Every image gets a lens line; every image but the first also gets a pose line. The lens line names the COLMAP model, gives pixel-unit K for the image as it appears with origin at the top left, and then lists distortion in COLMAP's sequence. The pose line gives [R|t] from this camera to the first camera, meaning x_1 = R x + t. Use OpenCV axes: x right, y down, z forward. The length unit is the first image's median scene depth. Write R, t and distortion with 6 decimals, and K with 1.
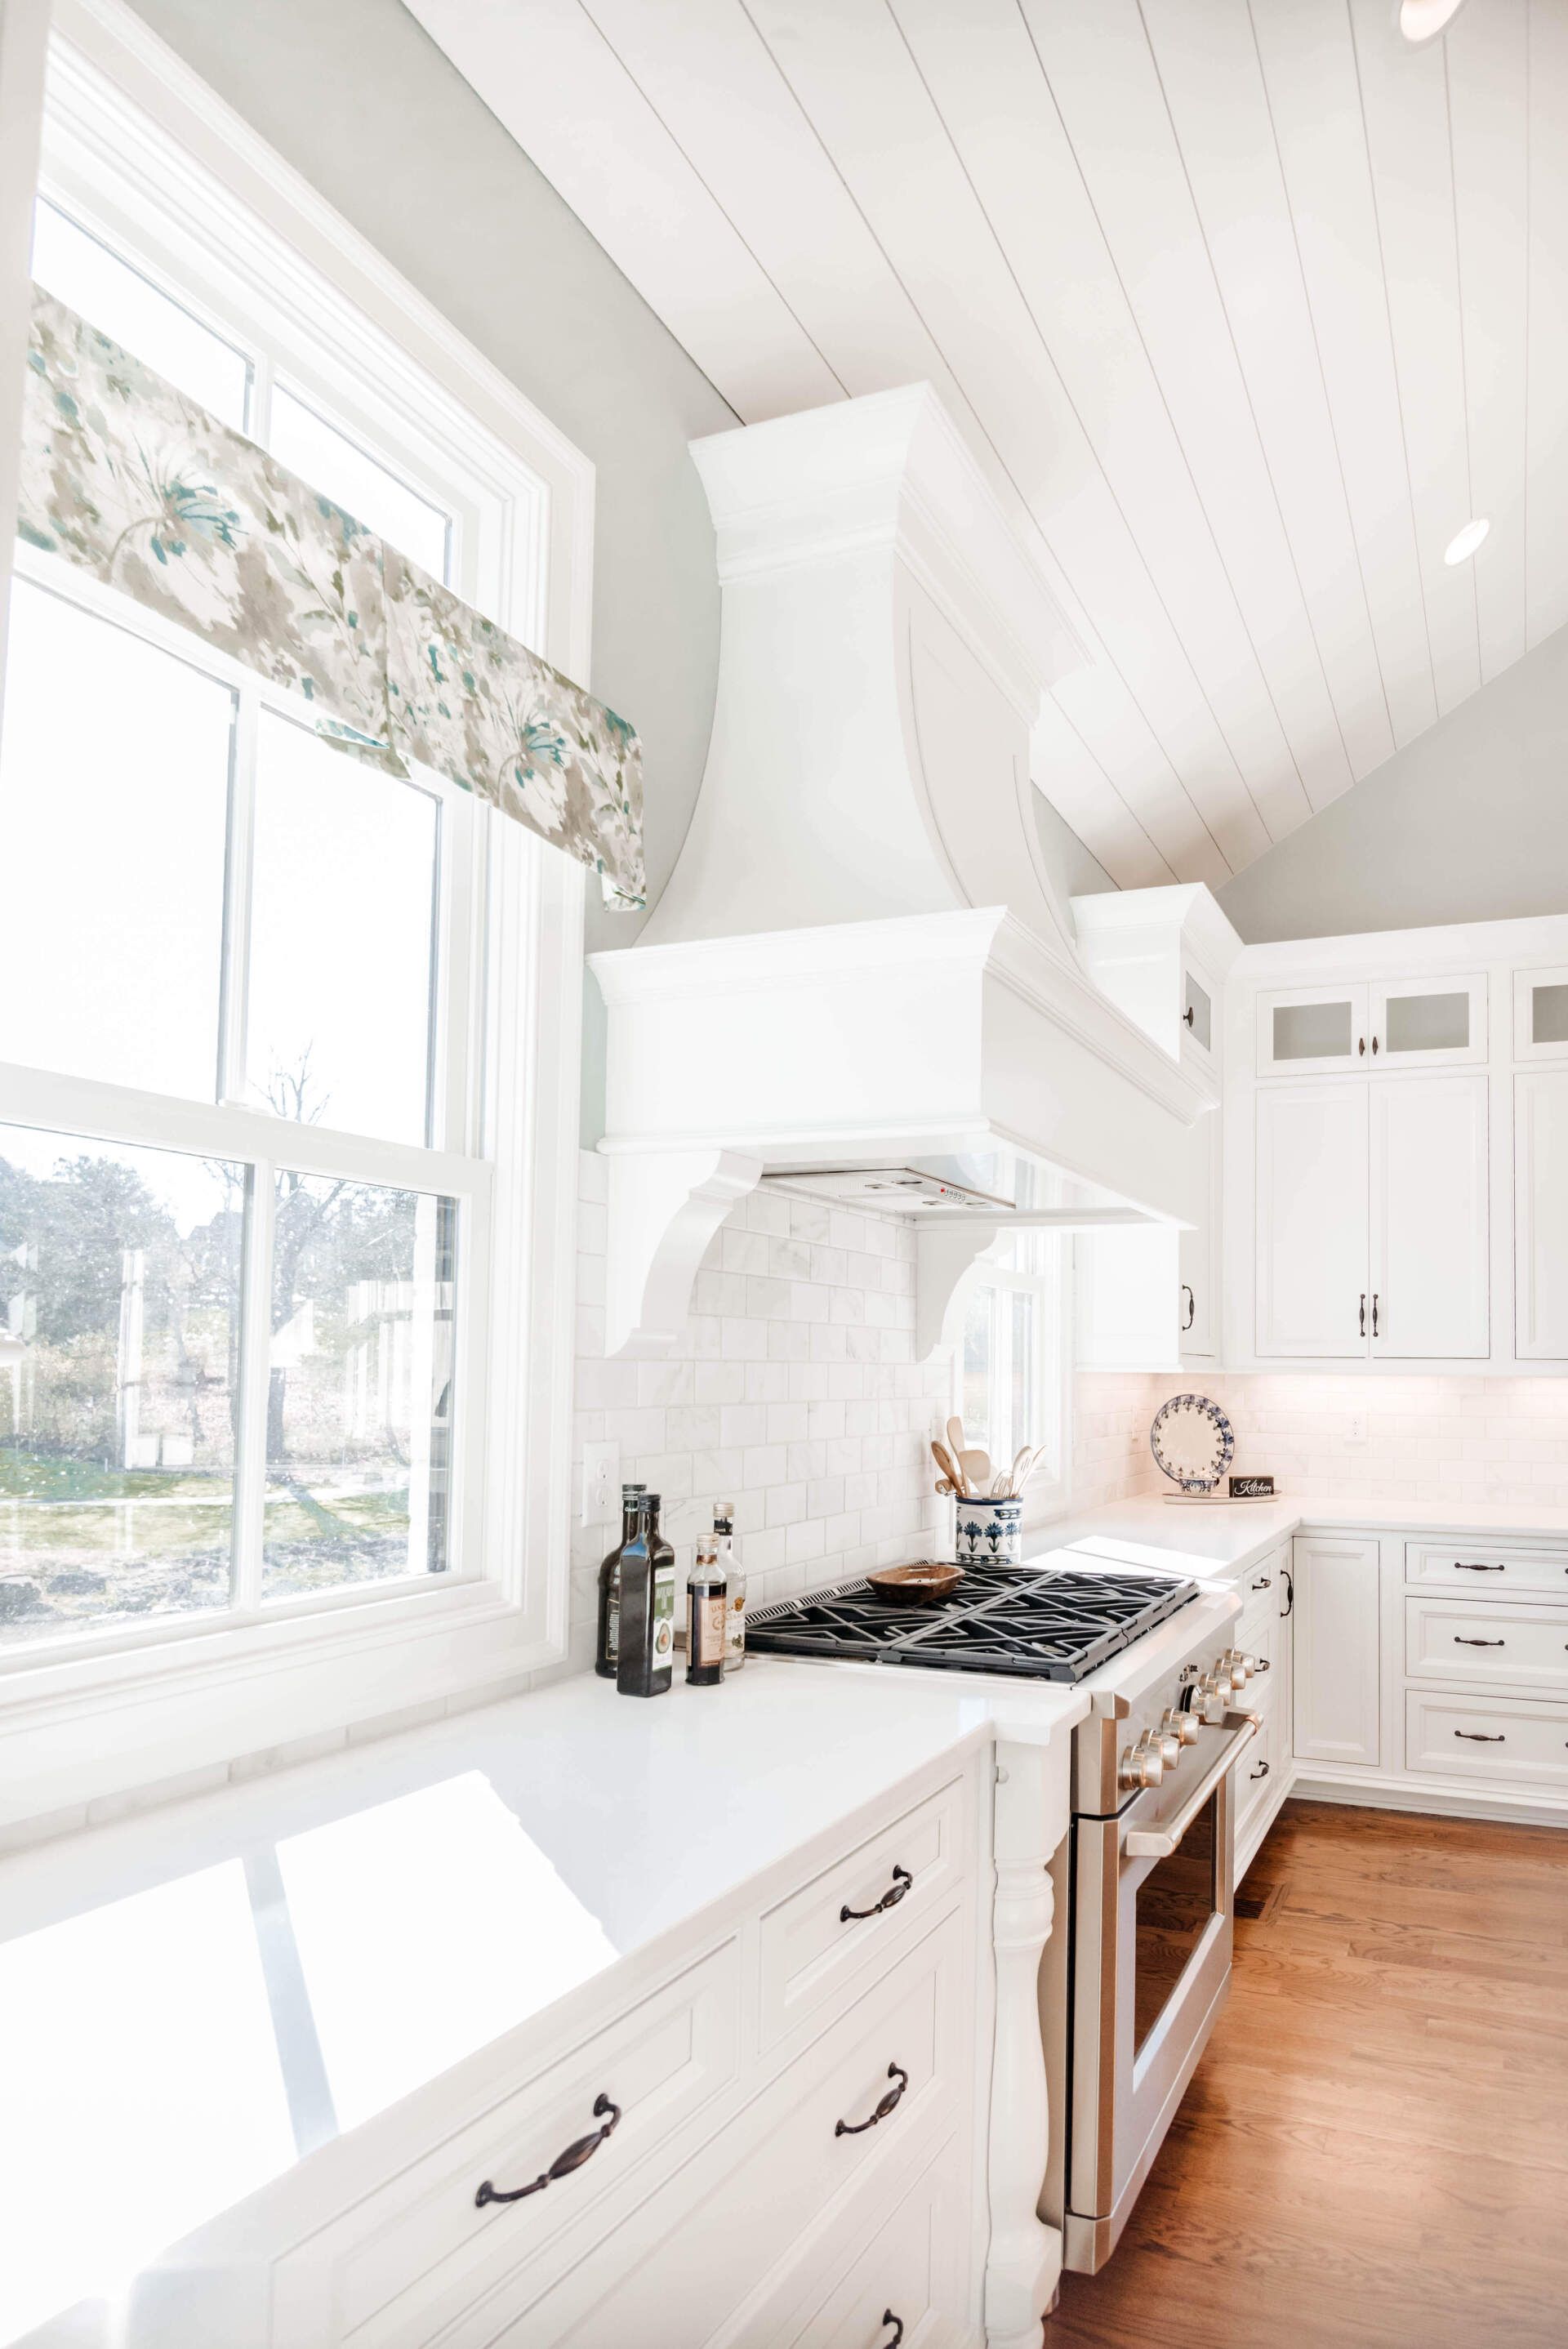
lens RADIAL K [[1350.4, 0, 1010.8], [0, 1350.4, 1306.1], [0, 0, 1]] dist [-0.003550, -0.002886]
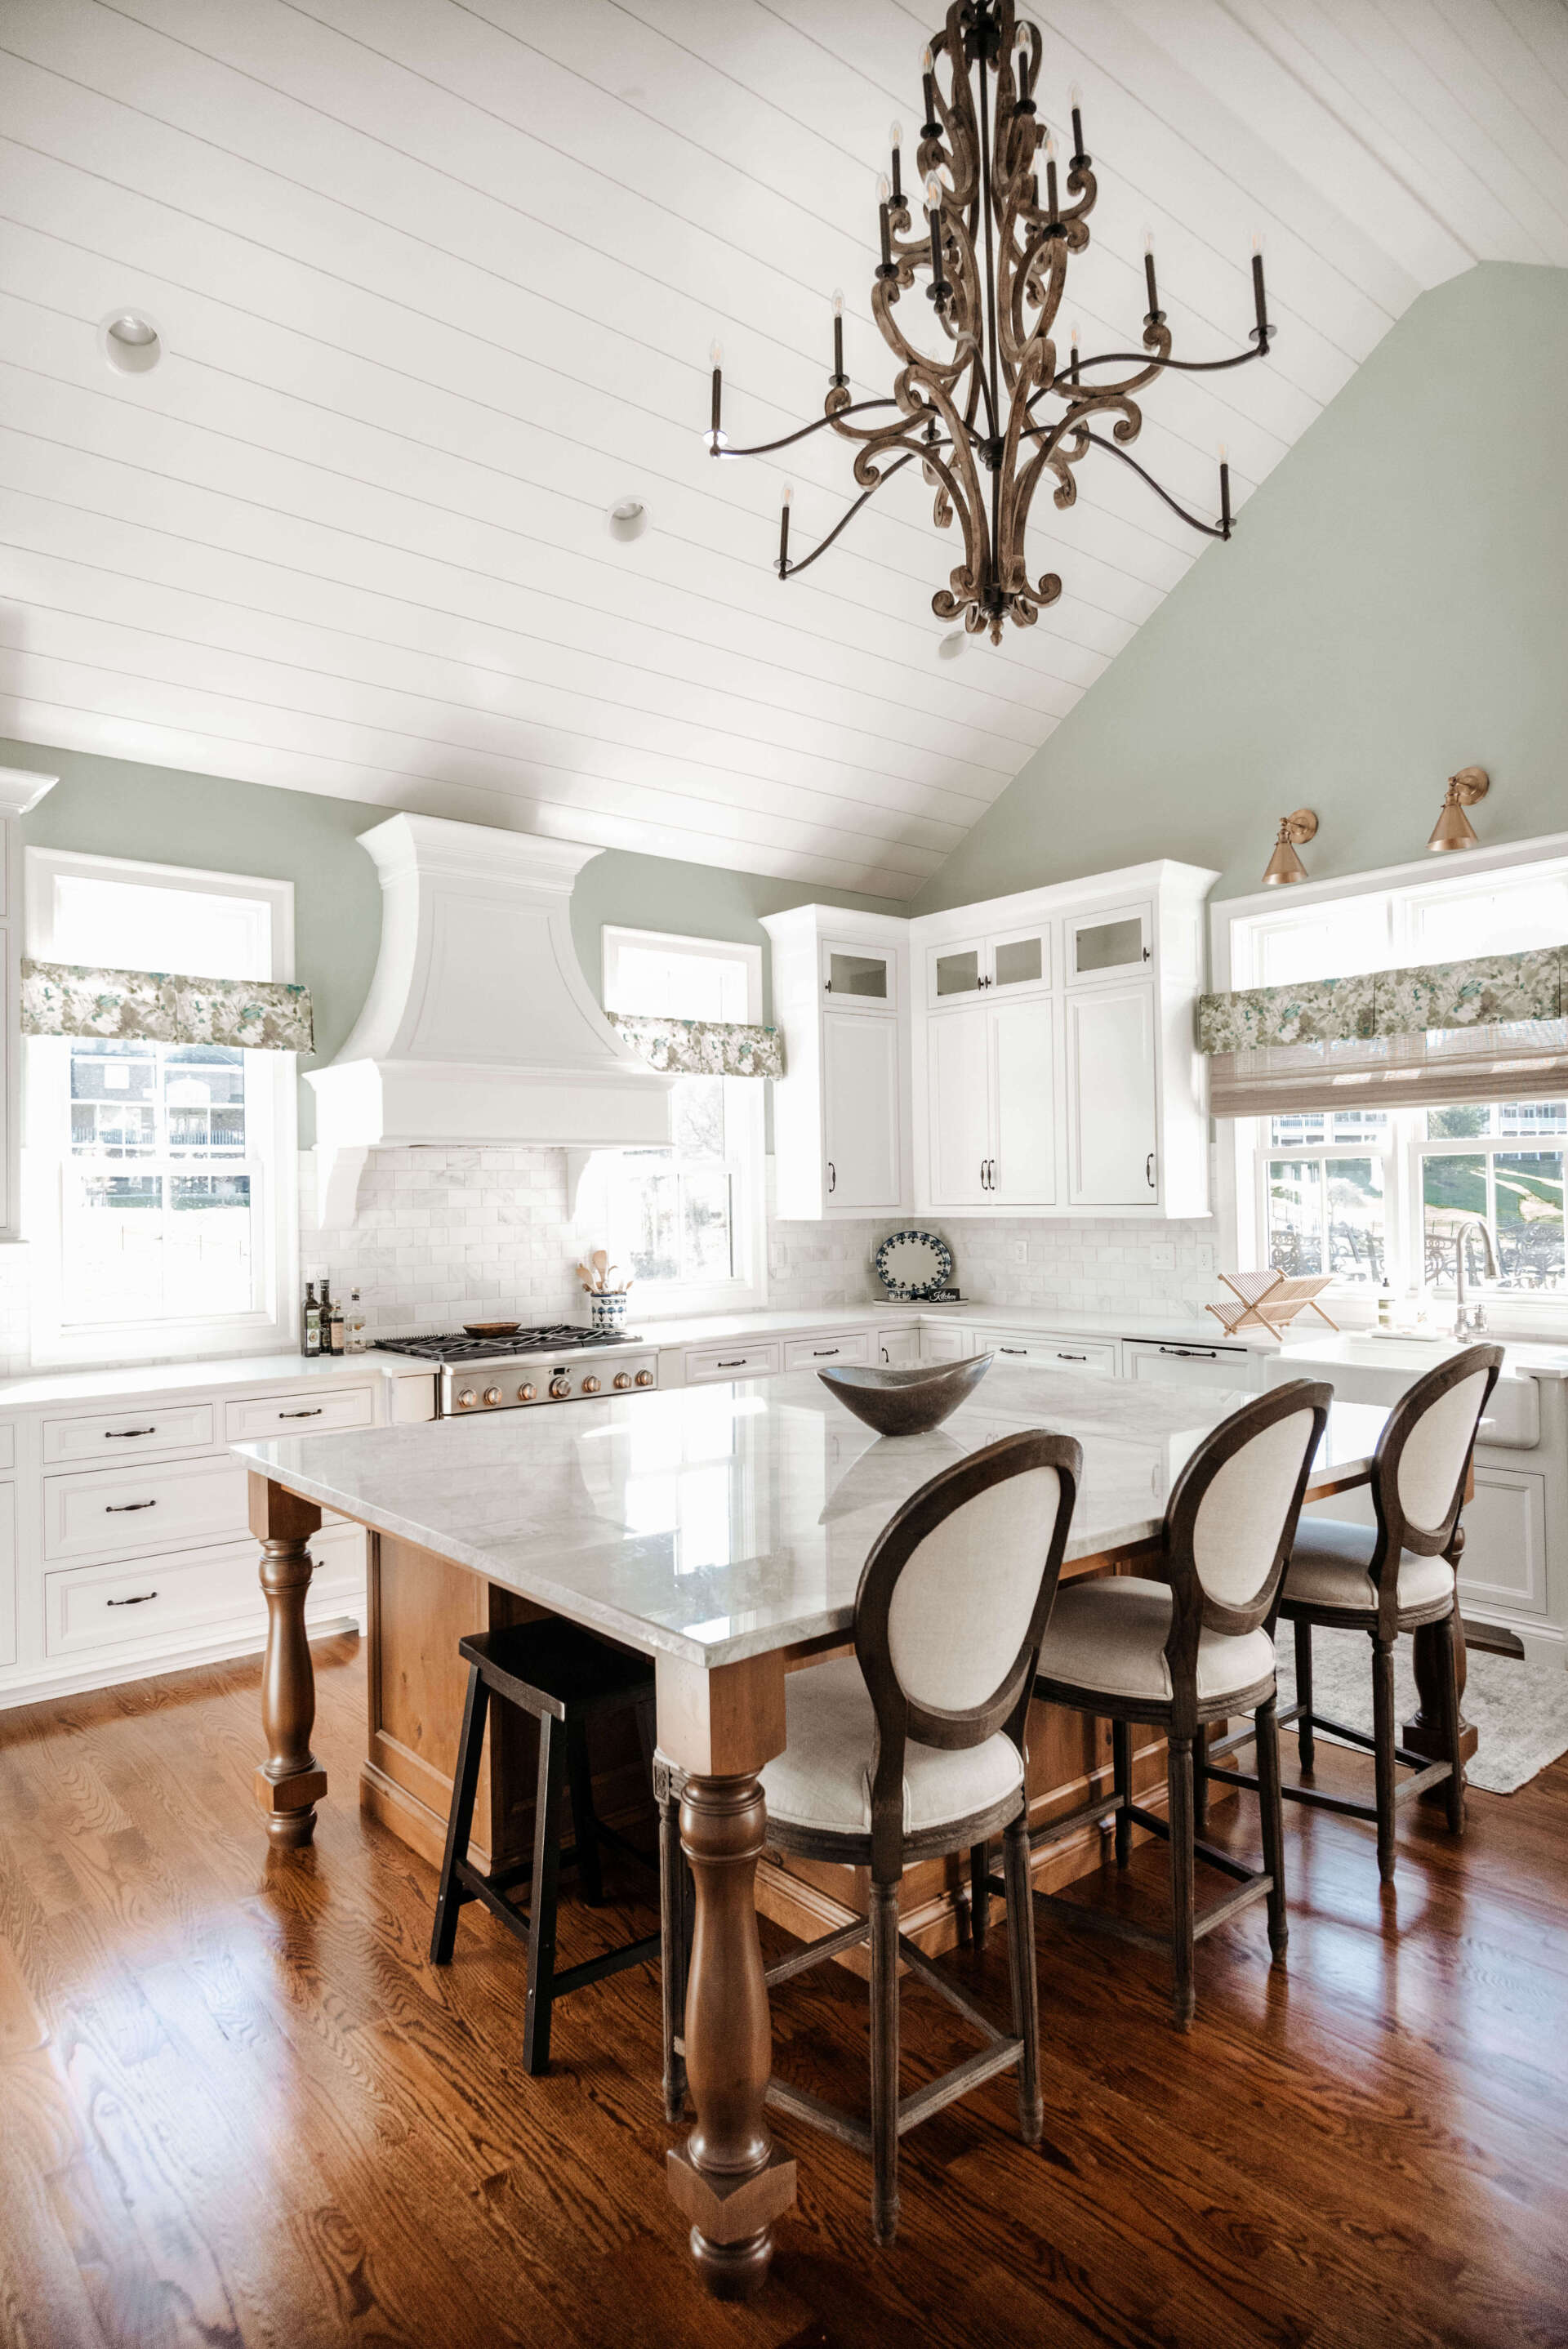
lens RADIAL K [[1339.7, 0, 714.5], [0, 1339.7, 1169.0], [0, 0, 1]] dist [-0.000377, -0.017443]
pose [[0.851455, -0.037571, -0.523080, 1.643969], [0.052208, 0.998548, 0.013261, -0.070423], [0.521822, -0.038599, 0.852181, -0.754098]]
